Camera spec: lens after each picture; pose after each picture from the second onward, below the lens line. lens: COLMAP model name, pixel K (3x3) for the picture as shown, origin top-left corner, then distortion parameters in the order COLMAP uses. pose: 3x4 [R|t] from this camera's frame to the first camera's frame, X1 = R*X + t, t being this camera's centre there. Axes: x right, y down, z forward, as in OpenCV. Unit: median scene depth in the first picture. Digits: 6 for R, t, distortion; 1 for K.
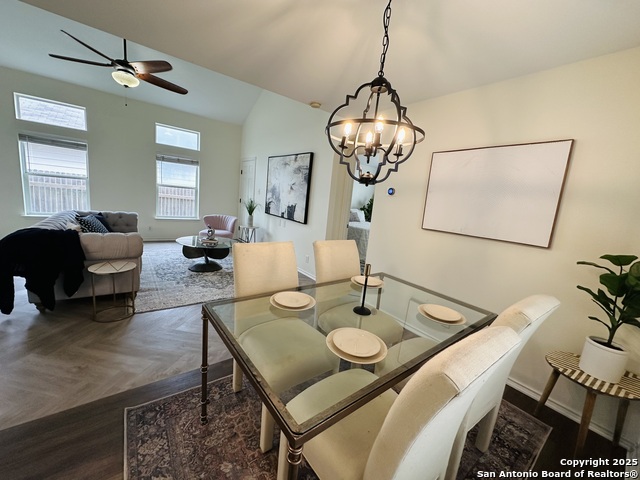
lens RADIAL K [[255.3, 0, 319.5], [0, 255.3, 239.8], [0, 0, 1]] dist [-0.003239, 0.000606]
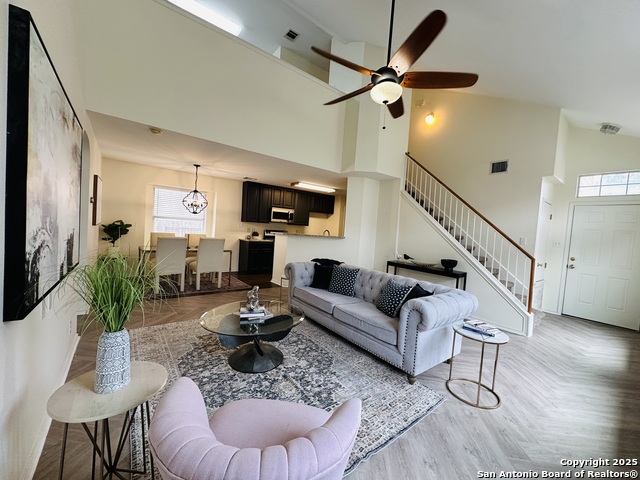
lens RADIAL K [[255.3, 0, 319.2], [0, 255.3, 239.8], [0, 0, 1]] dist [-0.003239, 0.000606]
pose [[-0.986535, -0.162426, -0.019142, -0.515010], [-0.162721, 0.963012, 0.214779, -0.293587], [-0.016452, 0.215002, -0.976475, 1.461335]]
